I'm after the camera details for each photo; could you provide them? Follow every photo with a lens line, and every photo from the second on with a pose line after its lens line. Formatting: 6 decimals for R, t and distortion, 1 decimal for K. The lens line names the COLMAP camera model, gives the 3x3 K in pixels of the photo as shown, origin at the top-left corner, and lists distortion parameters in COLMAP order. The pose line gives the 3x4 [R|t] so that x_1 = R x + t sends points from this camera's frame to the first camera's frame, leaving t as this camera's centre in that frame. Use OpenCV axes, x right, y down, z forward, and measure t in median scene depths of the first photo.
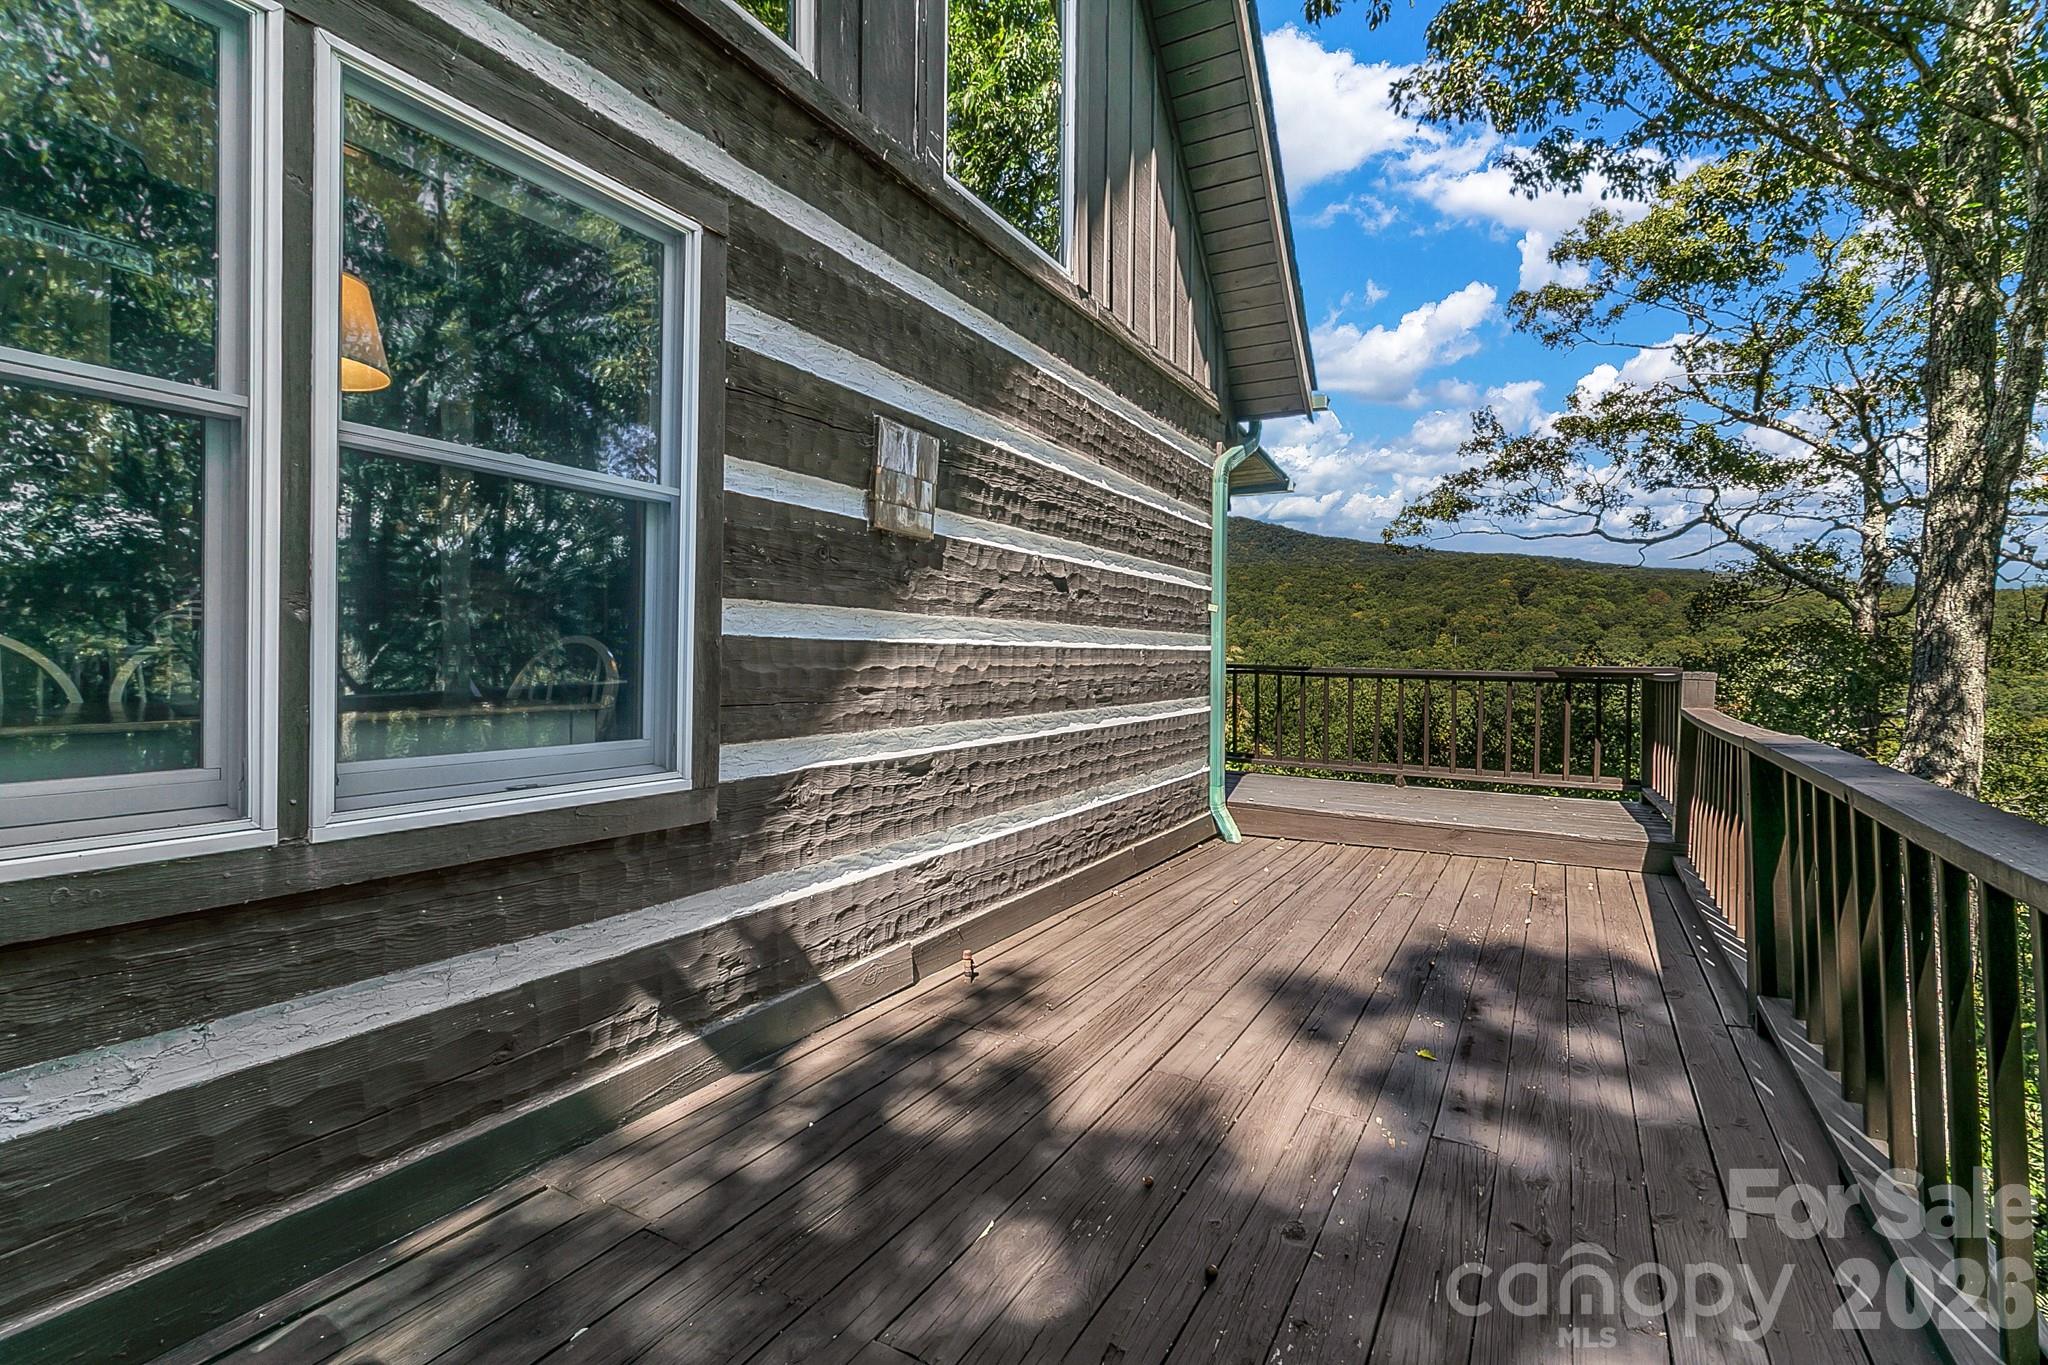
lens RADIAL K [[933.5, 0, 1021.6], [0, 933.5, 664.0], [0, 0, 1]] dist [0.000985, 0.000538]
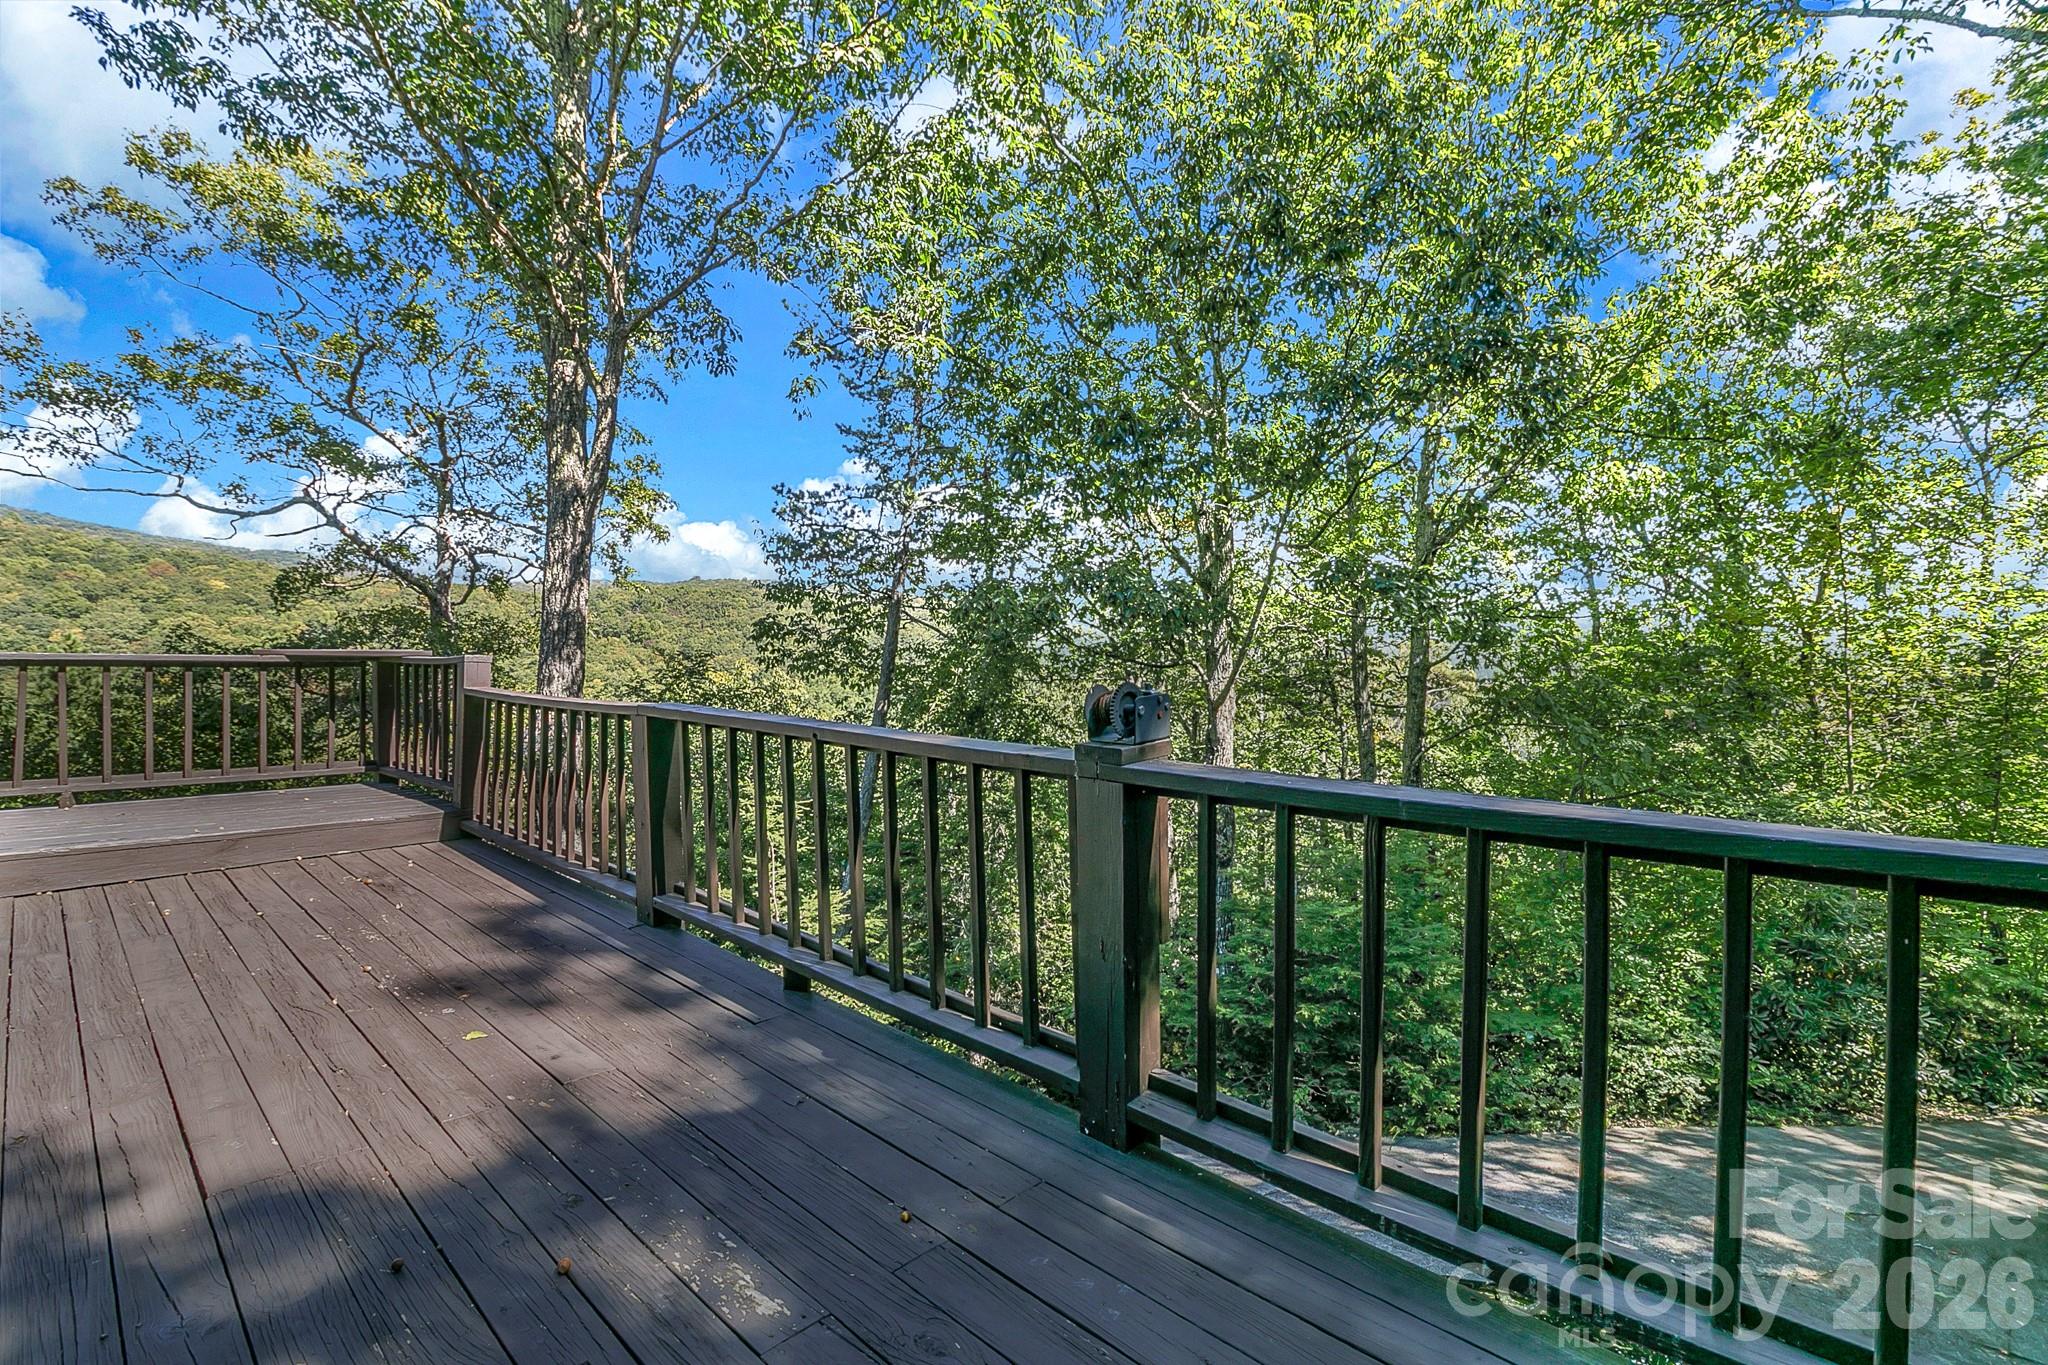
lens RADIAL K [[933.5, 0, 1021.6], [0, 933.5, 664.0], [0, 0, 1]] dist [0.000985, 0.000538]
pose [[0.219214, -0.019630, 0.975479, -0.093269], [-0.002190, 0.999785, 0.020611, -0.002224], [-0.975674, -0.006655, 0.219124, 0.036559]]
